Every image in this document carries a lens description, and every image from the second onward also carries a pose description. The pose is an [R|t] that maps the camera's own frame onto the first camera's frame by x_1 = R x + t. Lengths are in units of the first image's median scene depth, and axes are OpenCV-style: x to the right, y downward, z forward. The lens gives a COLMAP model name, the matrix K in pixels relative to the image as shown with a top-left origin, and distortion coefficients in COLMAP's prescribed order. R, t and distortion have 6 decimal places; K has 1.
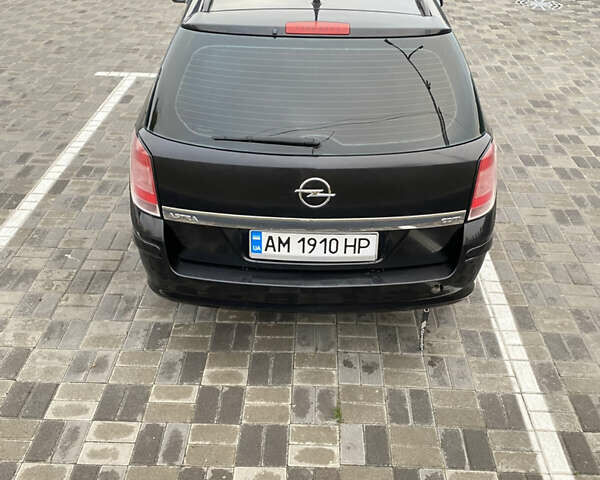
lens RADIAL K [[615.0, 0, 314.5], [0, 615.0, 235.3], [0, 0, 1]] dist [0.058326, -0.099301]
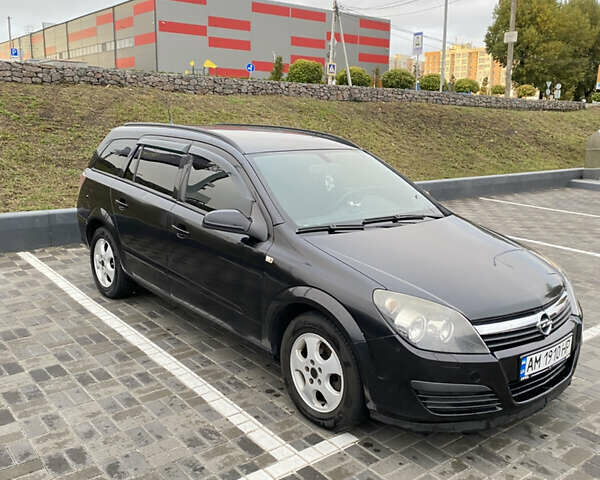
lens RADIAL K [[615.0, 0, 314.5], [0, 615.0, 235.3], [0, 0, 1]] dist [0.058326, -0.099301]
pose [[-0.765132, 0.087375, -0.637917, 0.599344], [-0.391340, 0.723645, 0.568499, -0.866971], [0.511299, 0.684619, -0.519491, 1.498920]]
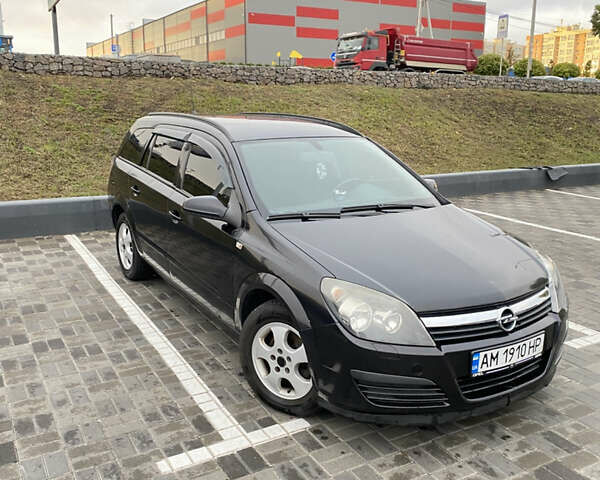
lens RADIAL K [[617.6, 0, 300.0], [0, 617.6, 240.0], [0, 0, 1]] dist [0.067513, -0.130682]
pose [[-0.862612, 0.081593, -0.499242, 0.481814], [-0.305616, 0.702384, 0.642849, -0.918759], [0.403111, 0.707106, -0.580950, 1.573406]]
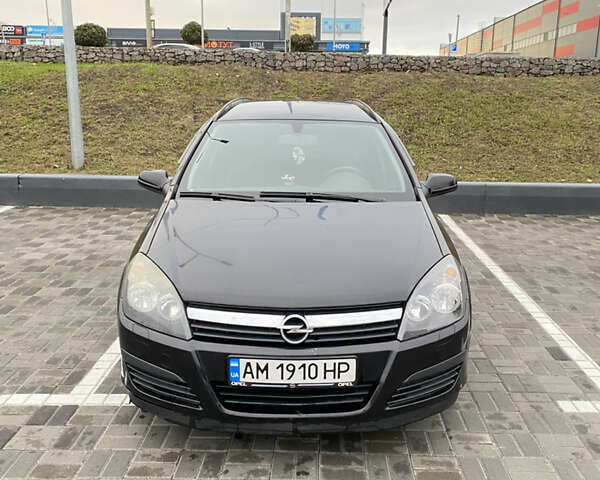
lens RADIAL K [[617.6, 0, 300.0], [0, 617.6, 240.0], [0, 0, 1]] dist [0.067513, -0.130682]
pose [[-0.999232, -0.037684, 0.010755, -0.025985], [-0.017887, 0.682754, 0.730429, -0.956646], [-0.034869, 0.729676, -0.682904, 1.652498]]
